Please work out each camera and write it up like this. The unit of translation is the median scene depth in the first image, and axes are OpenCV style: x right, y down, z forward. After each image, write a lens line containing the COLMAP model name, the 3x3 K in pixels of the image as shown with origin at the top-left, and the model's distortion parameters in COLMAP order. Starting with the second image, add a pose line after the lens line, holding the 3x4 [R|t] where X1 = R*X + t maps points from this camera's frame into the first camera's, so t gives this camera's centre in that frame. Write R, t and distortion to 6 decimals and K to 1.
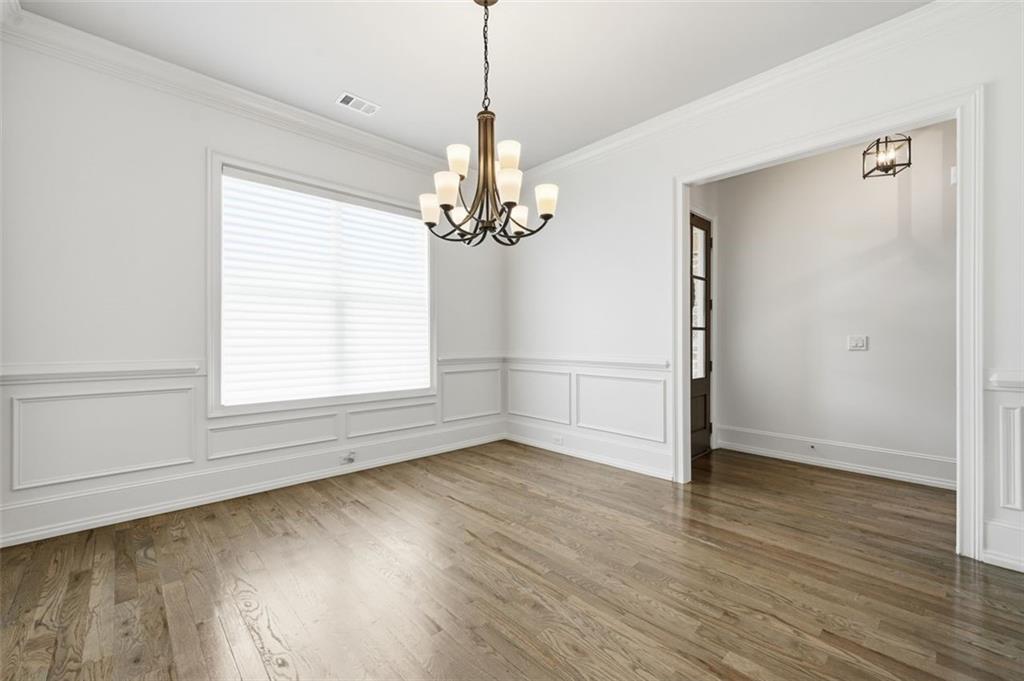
lens RADIAL K [[414.2, 0, 507.9], [0, 414.2, 342.1], [0, 0, 1]] dist [-0.002058, -0.000224]
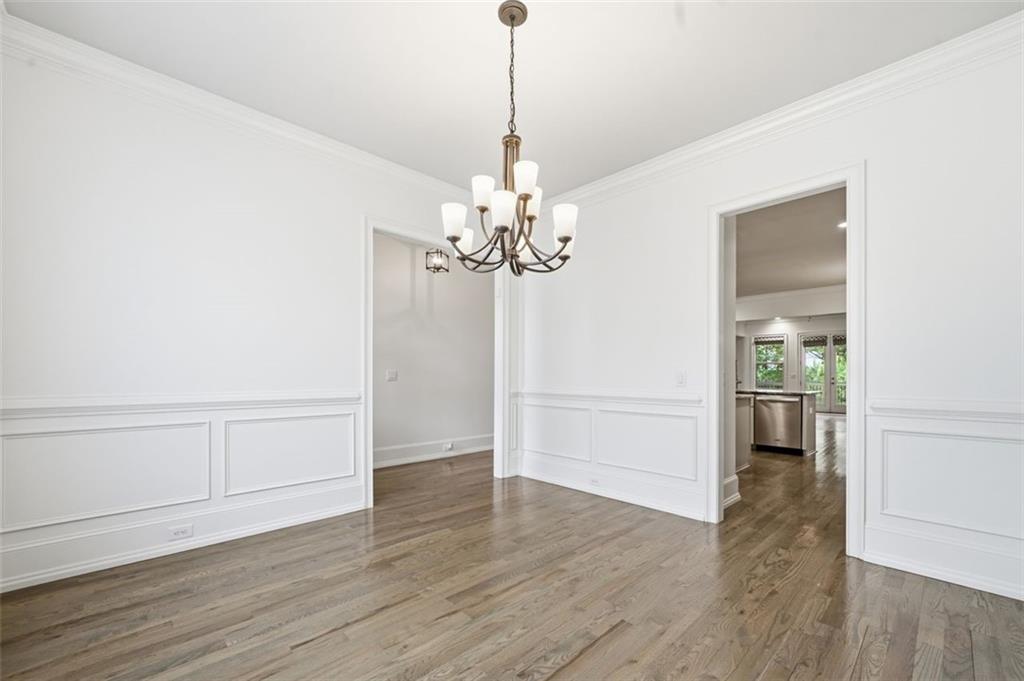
lens RADIAL K [[414.2, 0, 512.3], [0, 414.2, 365.8], [0, 0, 1]] dist [-0.002058, -0.000224]
pose [[-0.012954, 0.021916, 0.999676, -0.828583], [-0.005782, 0.999741, -0.021992, -0.005500], [-0.999899, -0.006065, -0.012824, 0.809667]]
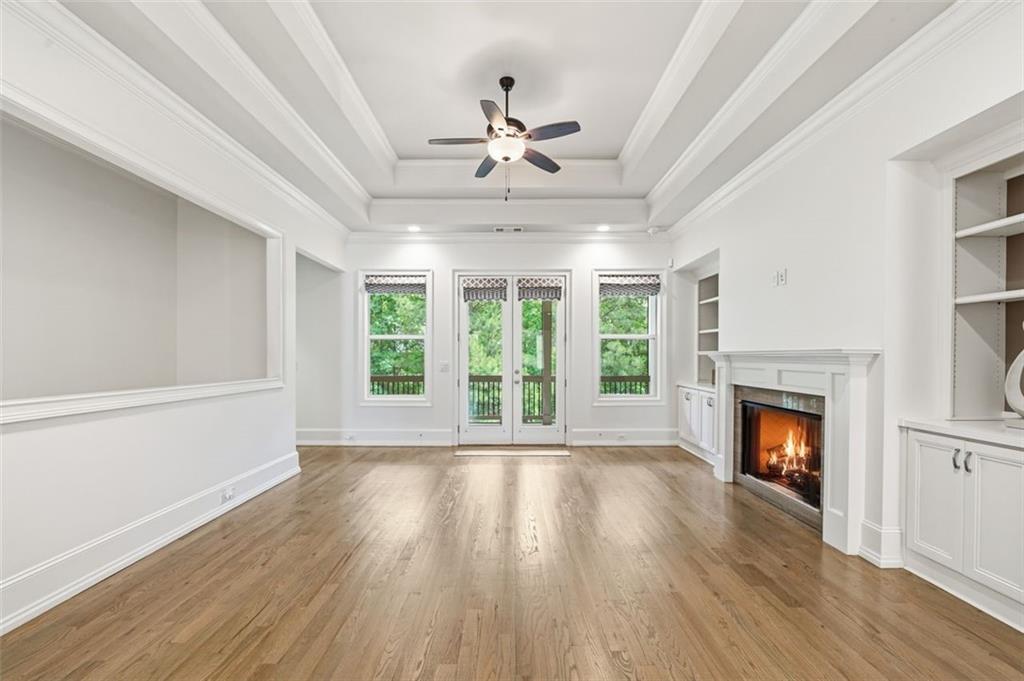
lens RADIAL K [[440.6, 0, 500.4], [0, 440.6, 358.0], [0, 0, 1]] dist [-0.015999, 0.000278]
pose [[-0.714709, 0.002385, 0.699418, 2.377549], [0.004523, 0.999989, 0.001211, -0.064779], [-0.699407, 0.004029, -0.714712, -1.252370]]
